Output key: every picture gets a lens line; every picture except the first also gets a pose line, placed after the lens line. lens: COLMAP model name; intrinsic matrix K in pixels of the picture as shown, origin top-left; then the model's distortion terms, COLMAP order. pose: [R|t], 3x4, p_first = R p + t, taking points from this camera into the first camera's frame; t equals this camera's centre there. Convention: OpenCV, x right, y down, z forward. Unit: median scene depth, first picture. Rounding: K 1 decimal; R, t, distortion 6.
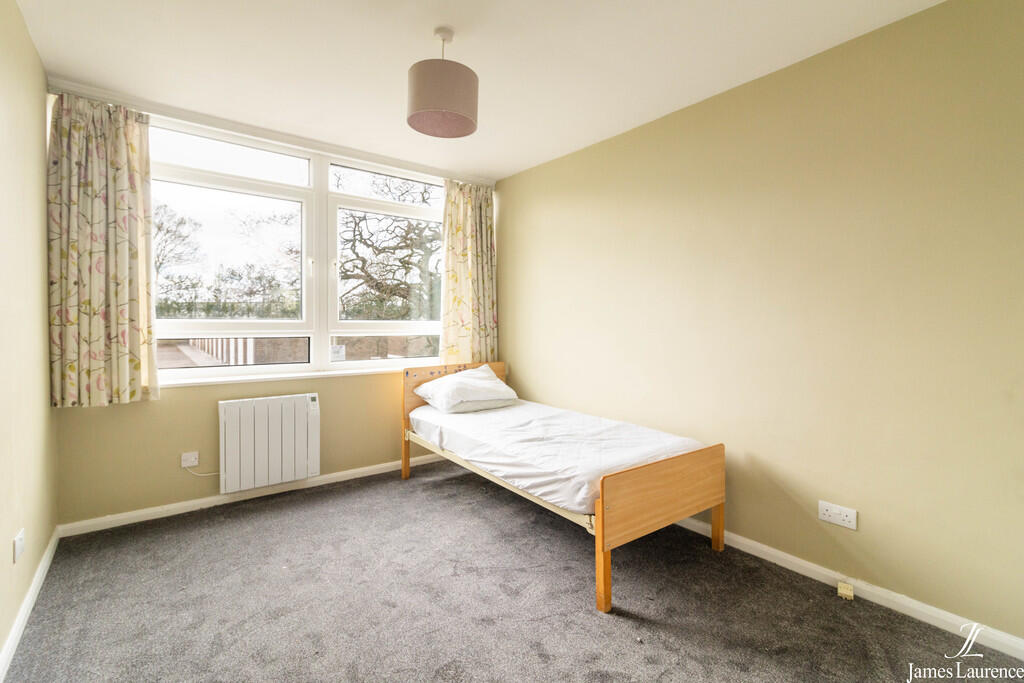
lens RADIAL K [[483.1, 0, 507.7], [0, 483.1, 331.0], [0, 0, 1]] dist [0.002709, -0.000039]
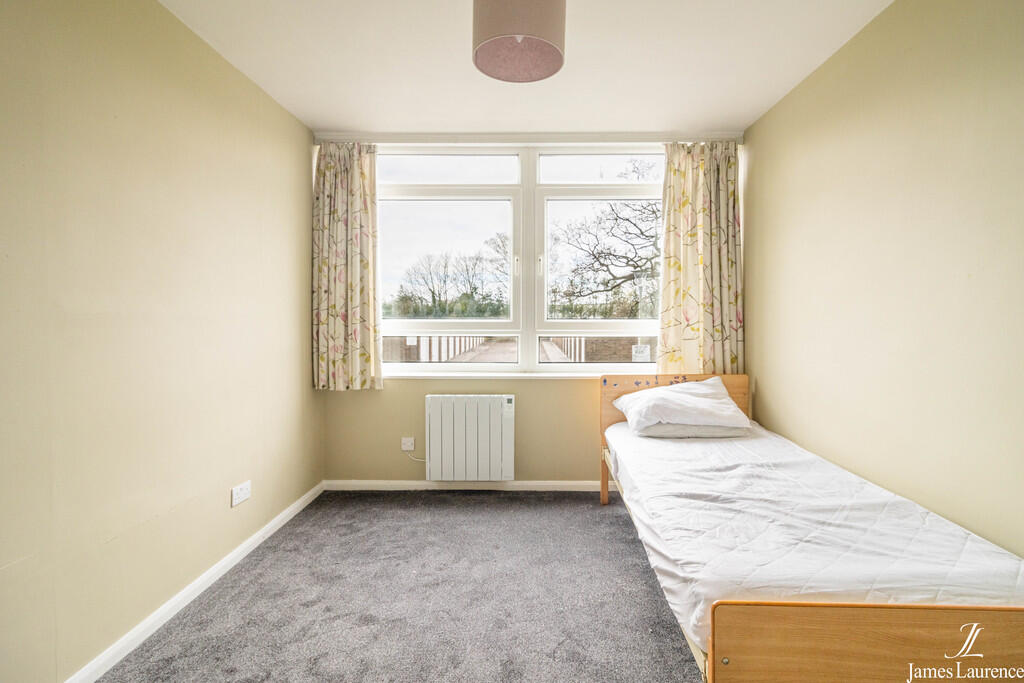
lens RADIAL K [[483.1, 0, 507.7], [0, 483.1, 331.0], [0, 0, 1]] dist [0.002709, -0.000039]
pose [[0.778397, 0.008801, -0.627711, 0.216030], [-0.007750, 0.999960, 0.004410, -0.003960], [0.627725, 0.001432, 0.778434, 0.257949]]
